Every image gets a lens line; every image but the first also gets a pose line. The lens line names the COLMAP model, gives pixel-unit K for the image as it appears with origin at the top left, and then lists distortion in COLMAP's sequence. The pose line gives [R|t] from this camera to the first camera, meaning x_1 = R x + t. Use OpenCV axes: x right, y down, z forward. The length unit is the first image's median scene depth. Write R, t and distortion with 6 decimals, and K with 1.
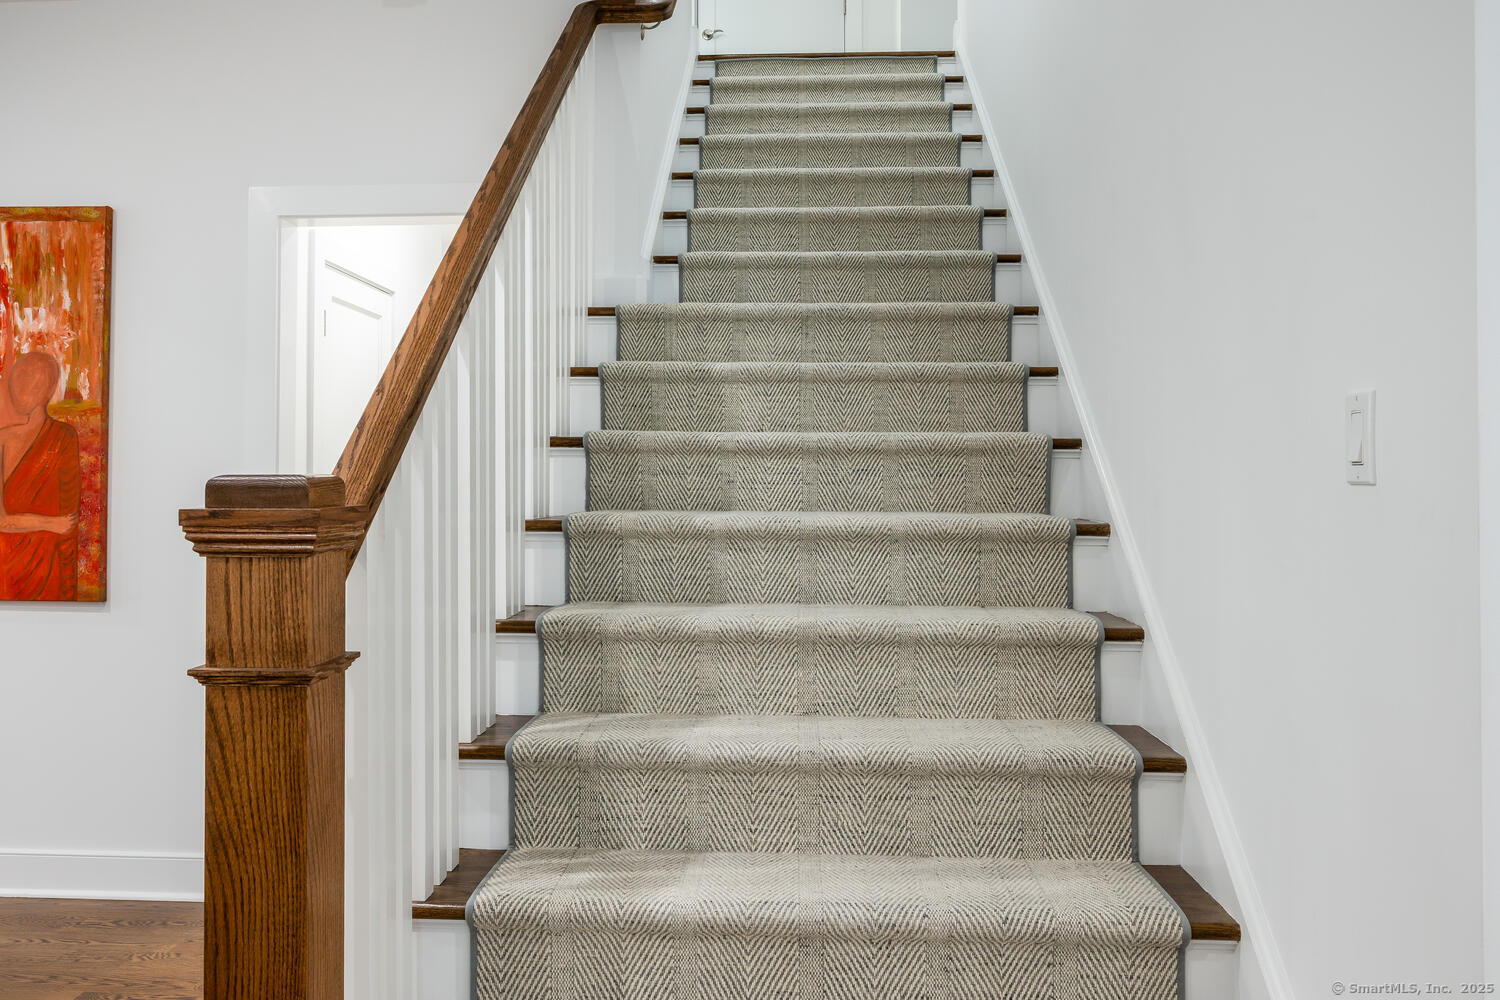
lens RADIAL K [[1177.9, 0, 748.9], [0, 1177.9, 476.0], [0, 0, 1]] dist [-0.009371, -0.003190]
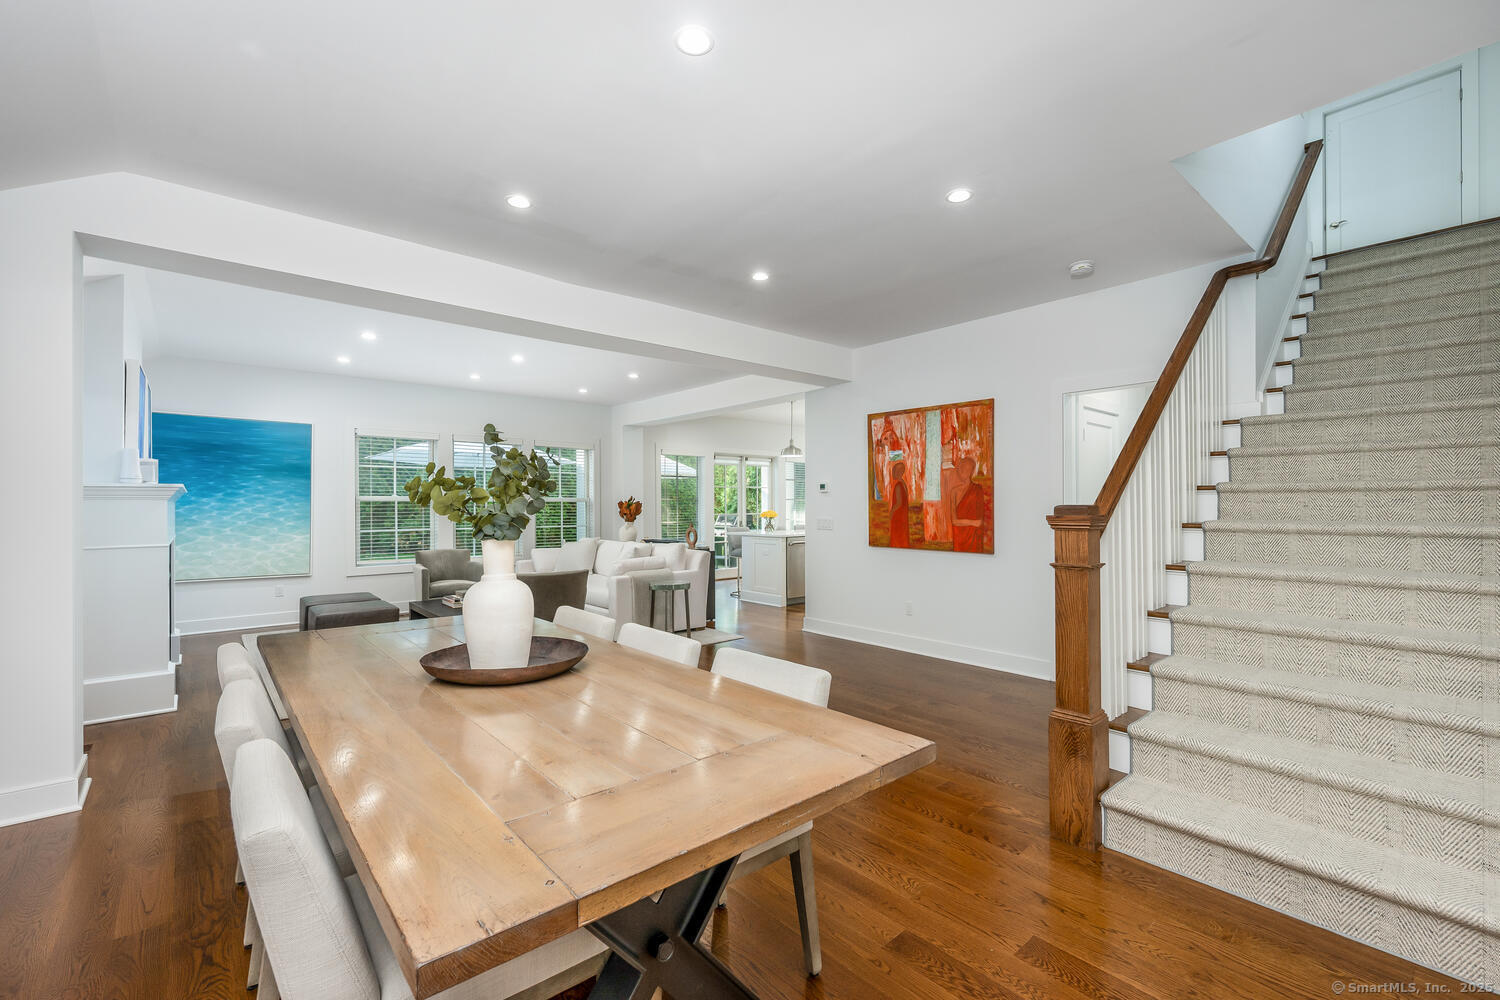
lens RADIAL K [[658.7, 0, 734.5], [0, 658.7, 501.7], [0, 0, 1]] dist [0.000129, 0.000019]
pose [[0.679870, -0.008037, -0.733289, 0.121051], [0.006424, 0.999967, -0.005004, -0.002500], [0.733305, -0.001308, 0.679899, -0.390514]]
